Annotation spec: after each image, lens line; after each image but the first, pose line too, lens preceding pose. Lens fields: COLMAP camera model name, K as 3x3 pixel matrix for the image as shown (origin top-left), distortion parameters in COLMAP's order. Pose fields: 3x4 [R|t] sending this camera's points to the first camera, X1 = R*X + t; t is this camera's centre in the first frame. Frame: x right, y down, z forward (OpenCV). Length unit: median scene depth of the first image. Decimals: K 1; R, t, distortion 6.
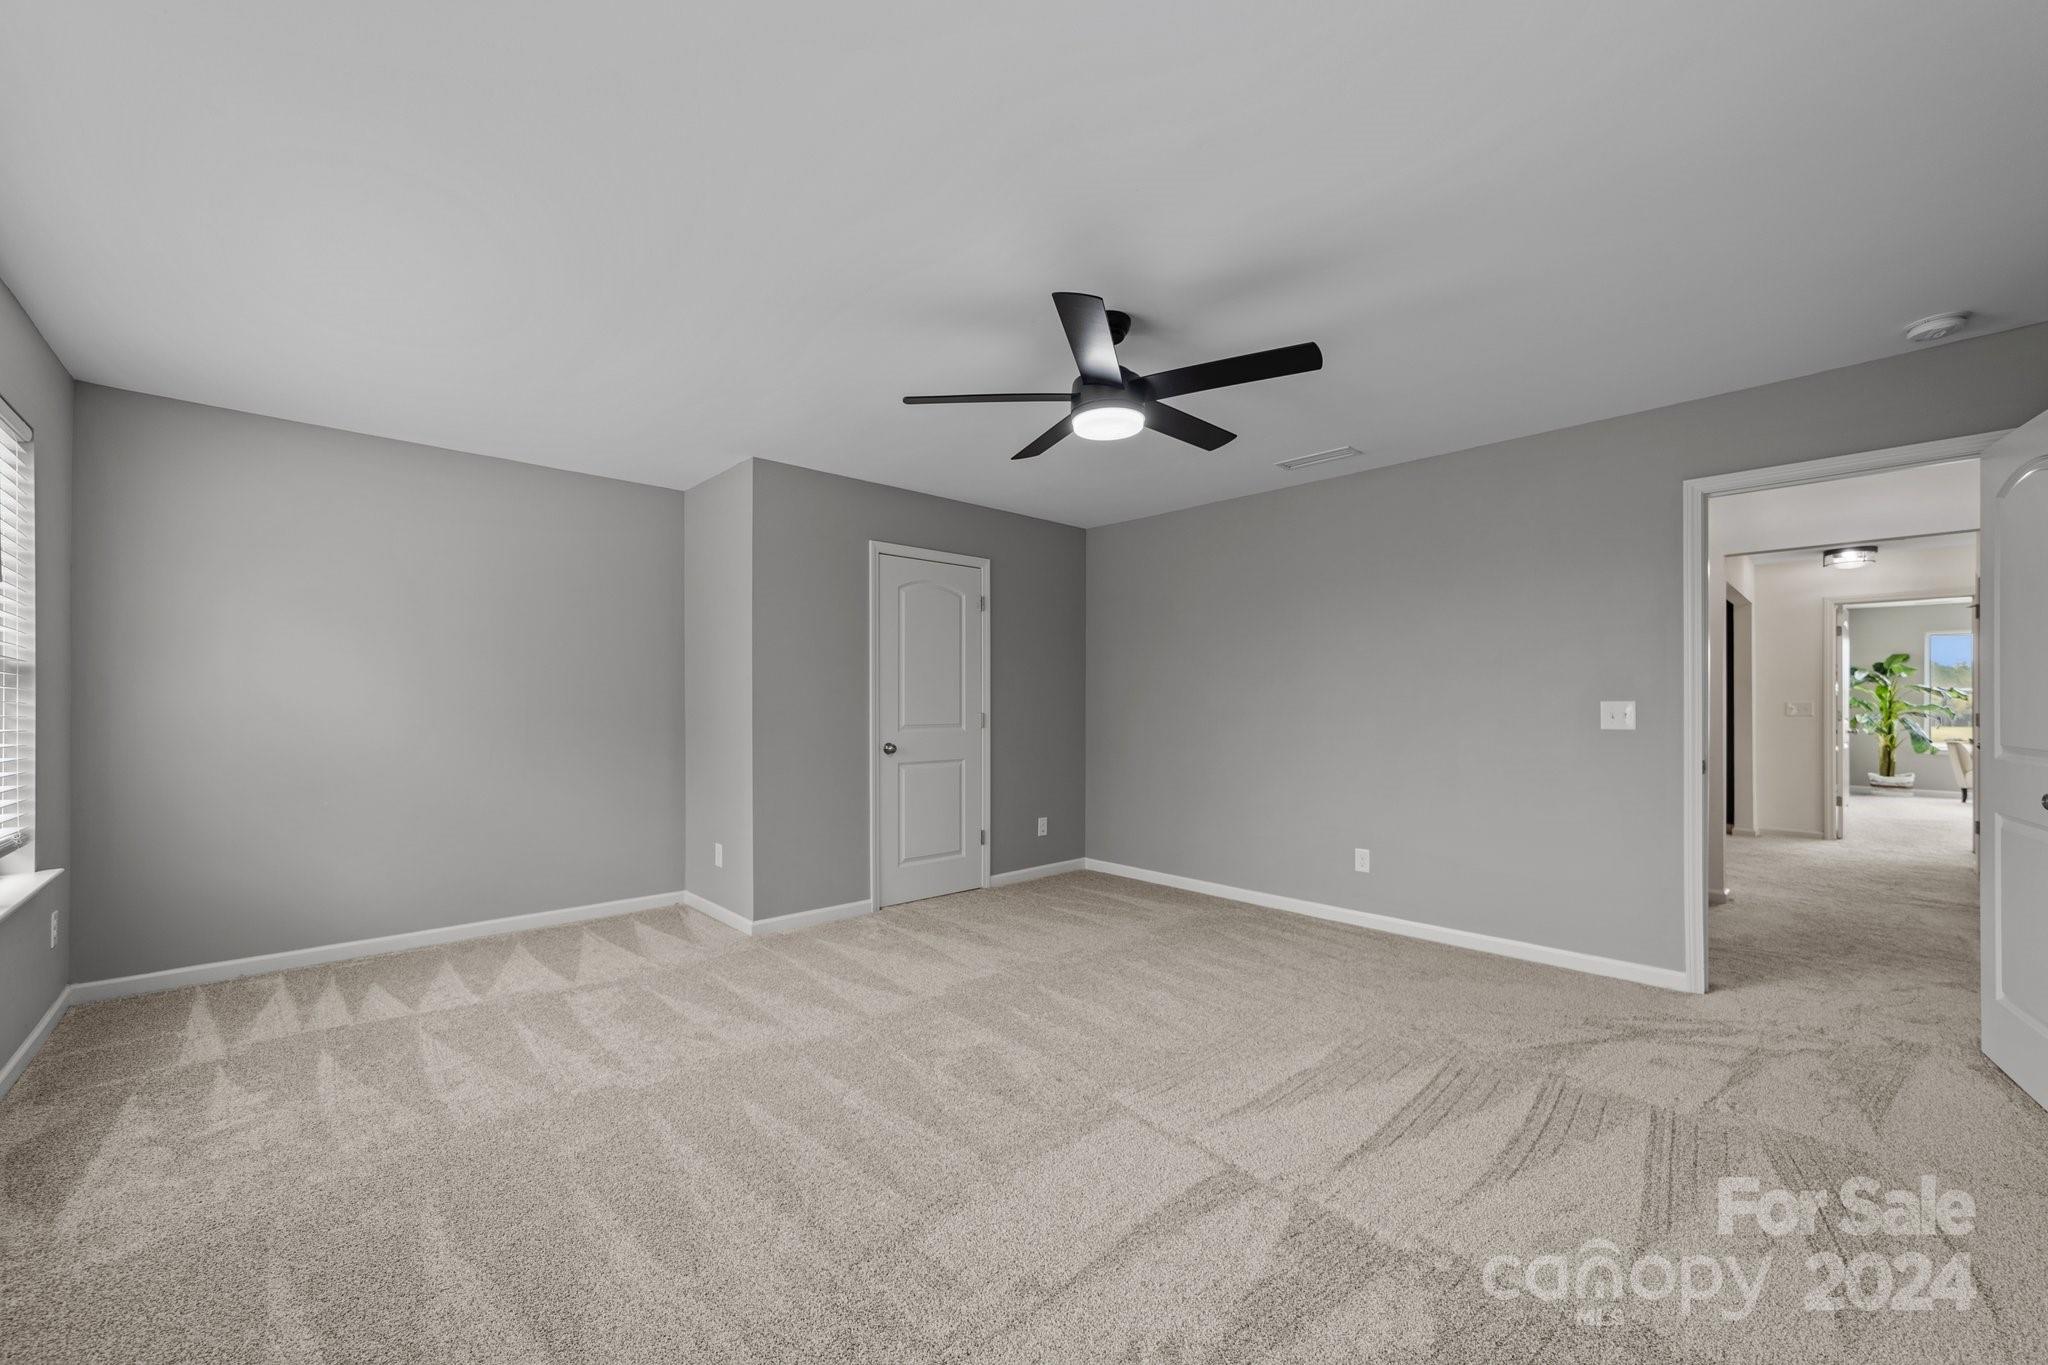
lens RADIAL K [[783.4, 0, 1028.2], [0, 783.4, 697.0], [0, 0, 1]] dist [-0.014036, 0.004126]
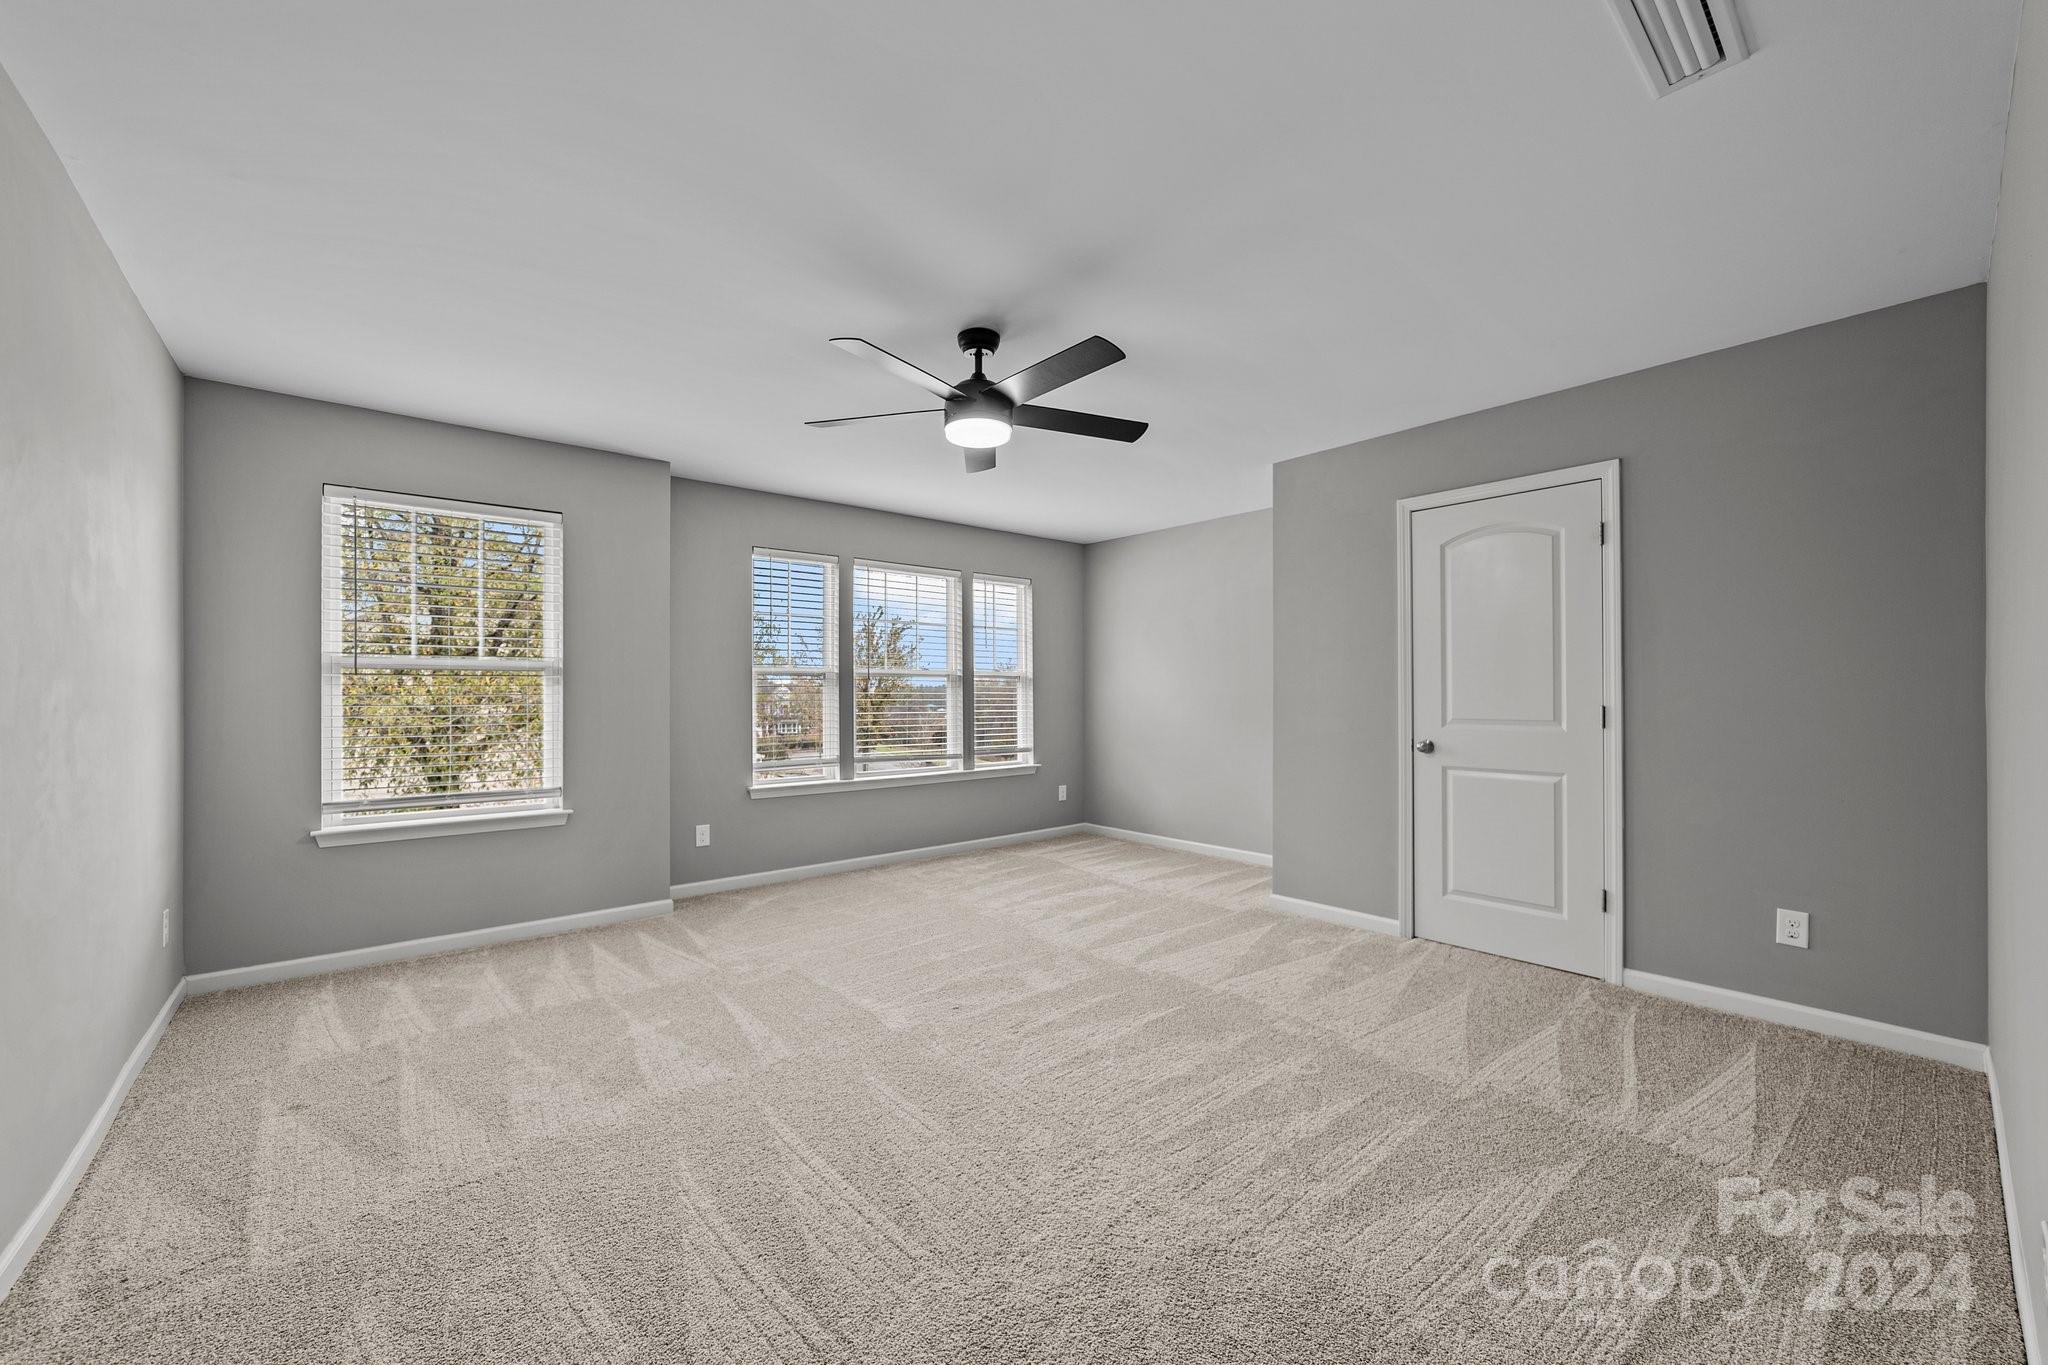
lens RADIAL K [[783.4, 0, 1028.2], [0, 783.4, 697.0], [0, 0, 1]] dist [-0.014036, 0.004126]
pose [[-0.031900, -0.000947, -0.999491, 0.666206], [0.008967, 0.999959, -0.001234, 0.011427], [0.999451, -0.009002, -0.031891, 0.629316]]
